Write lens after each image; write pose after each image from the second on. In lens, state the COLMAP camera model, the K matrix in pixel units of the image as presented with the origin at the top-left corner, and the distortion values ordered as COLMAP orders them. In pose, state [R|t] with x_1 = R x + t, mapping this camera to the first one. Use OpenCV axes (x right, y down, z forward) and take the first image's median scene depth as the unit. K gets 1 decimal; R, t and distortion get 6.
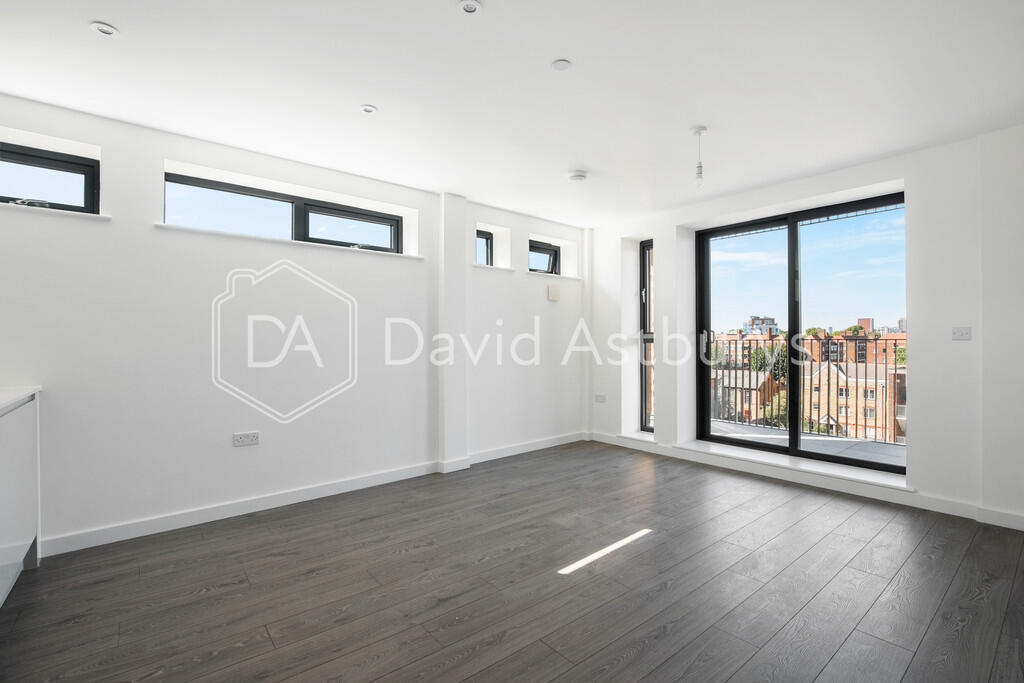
lens RADIAL K [[471.4, 0, 516.2], [0, 471.4, 339.9], [0, 0, 1]] dist [-0.030001, 0.000908]
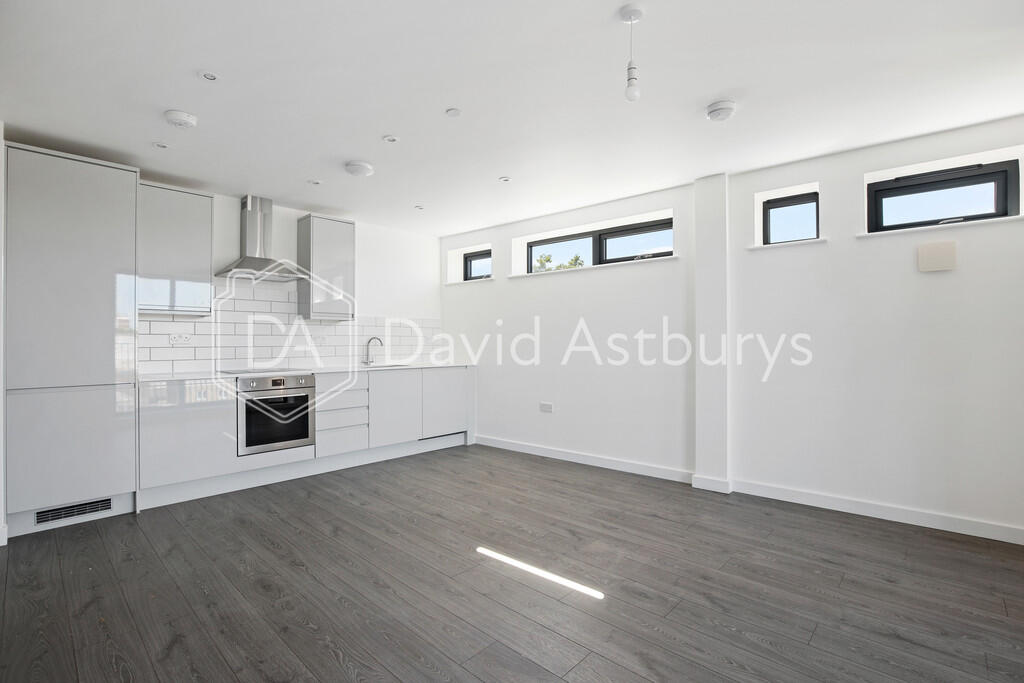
lens RADIAL K [[471.4, 0, 516.2], [0, 471.4, 339.9], [0, 0, 1]] dist [-0.030001, 0.000908]
pose [[0.136335, -0.002776, -0.990659, 0.955929], [0.000095, 0.999996, -0.002789, -0.000298], [0.990663, 0.000286, 0.136335, 0.727270]]
